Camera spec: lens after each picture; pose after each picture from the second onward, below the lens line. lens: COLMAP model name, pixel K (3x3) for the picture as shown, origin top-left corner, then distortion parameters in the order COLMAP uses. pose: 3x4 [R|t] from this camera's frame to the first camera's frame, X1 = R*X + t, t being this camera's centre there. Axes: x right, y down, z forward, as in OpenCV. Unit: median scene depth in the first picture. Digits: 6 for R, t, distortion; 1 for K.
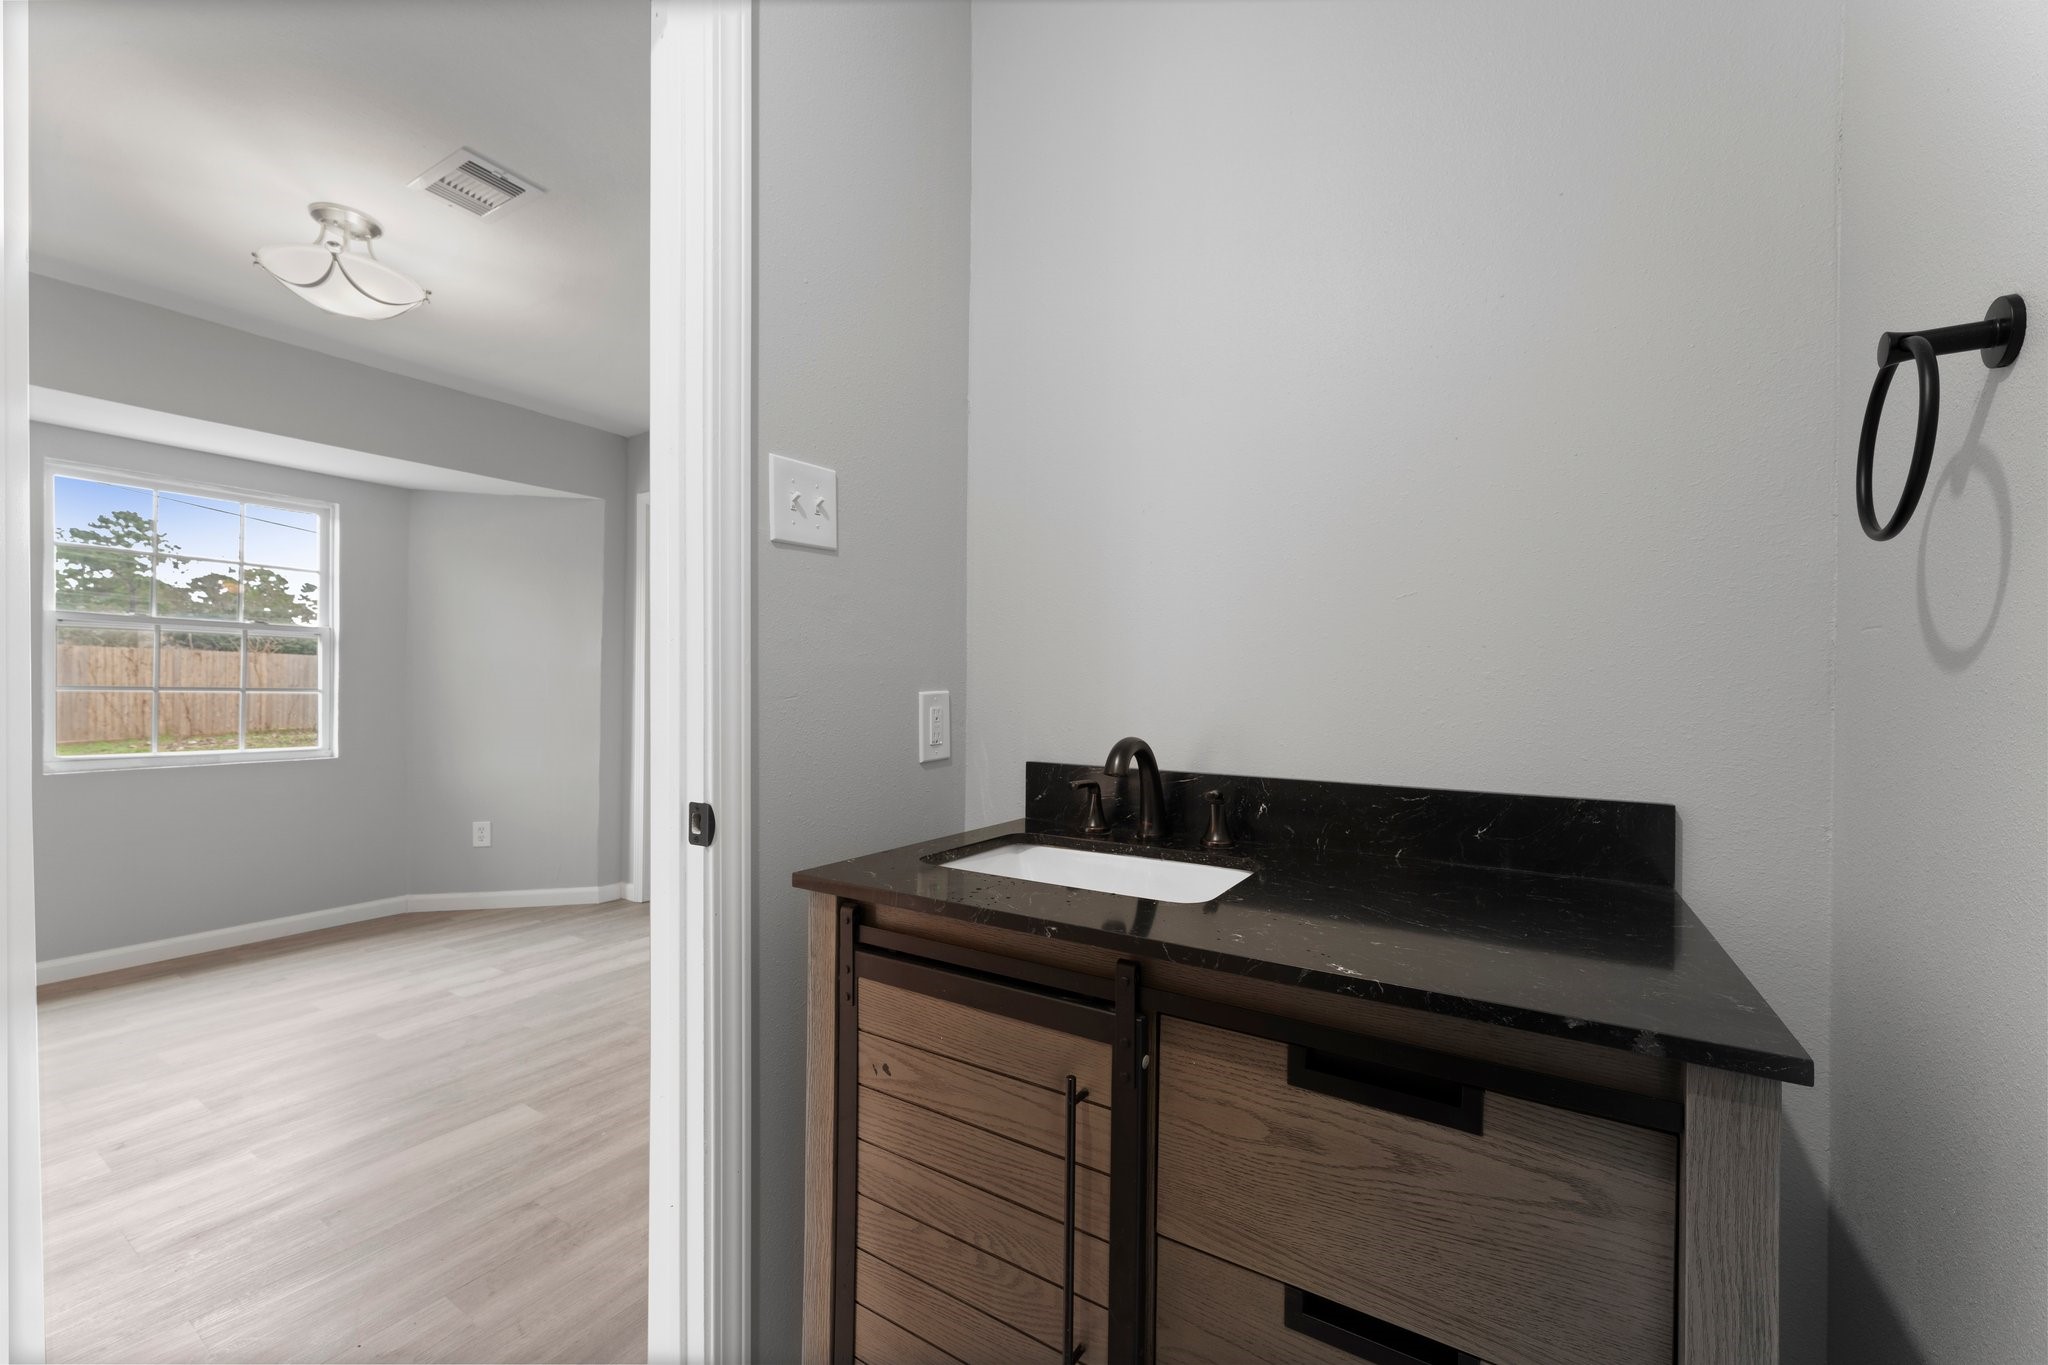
lens RADIAL K [[816.4, 0, 1026.5], [0, 816.4, 690.3], [0, 0, 1]] dist [0.003493, 0.000322]
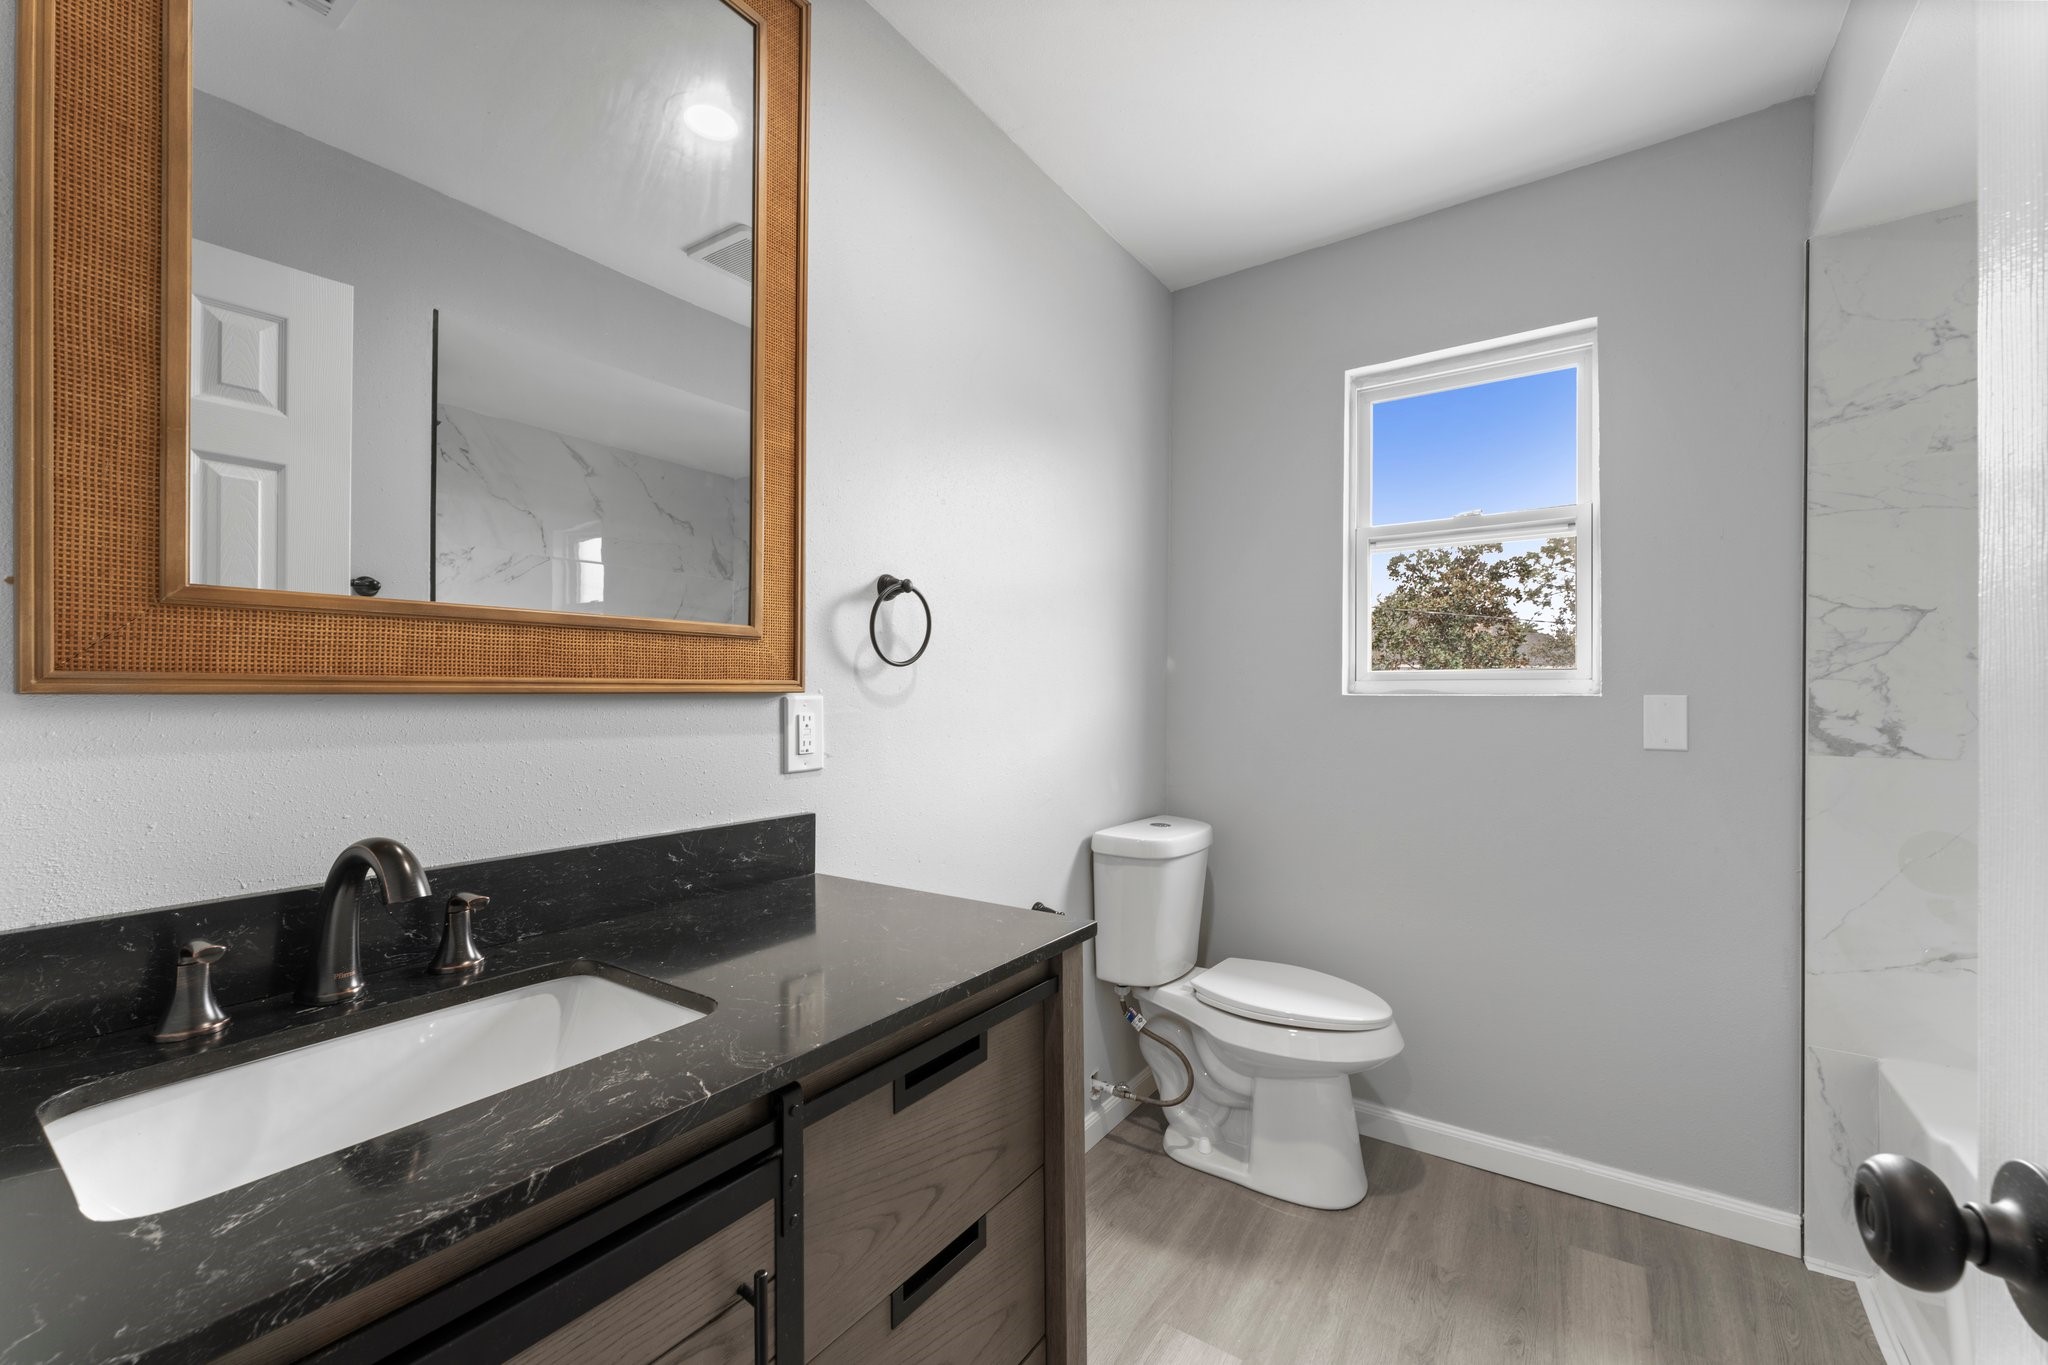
lens RADIAL K [[816.4, 0, 1030.0], [0, 816.4, 695.1], [0, 0, 1]] dist [0.003493, 0.000322]
pose [[0.045108, 0.000374, 0.998982, -0.639502], [-0.016771, 0.999859, 0.000382, -0.074060], [-0.998841, -0.016772, 0.045108, 0.633749]]
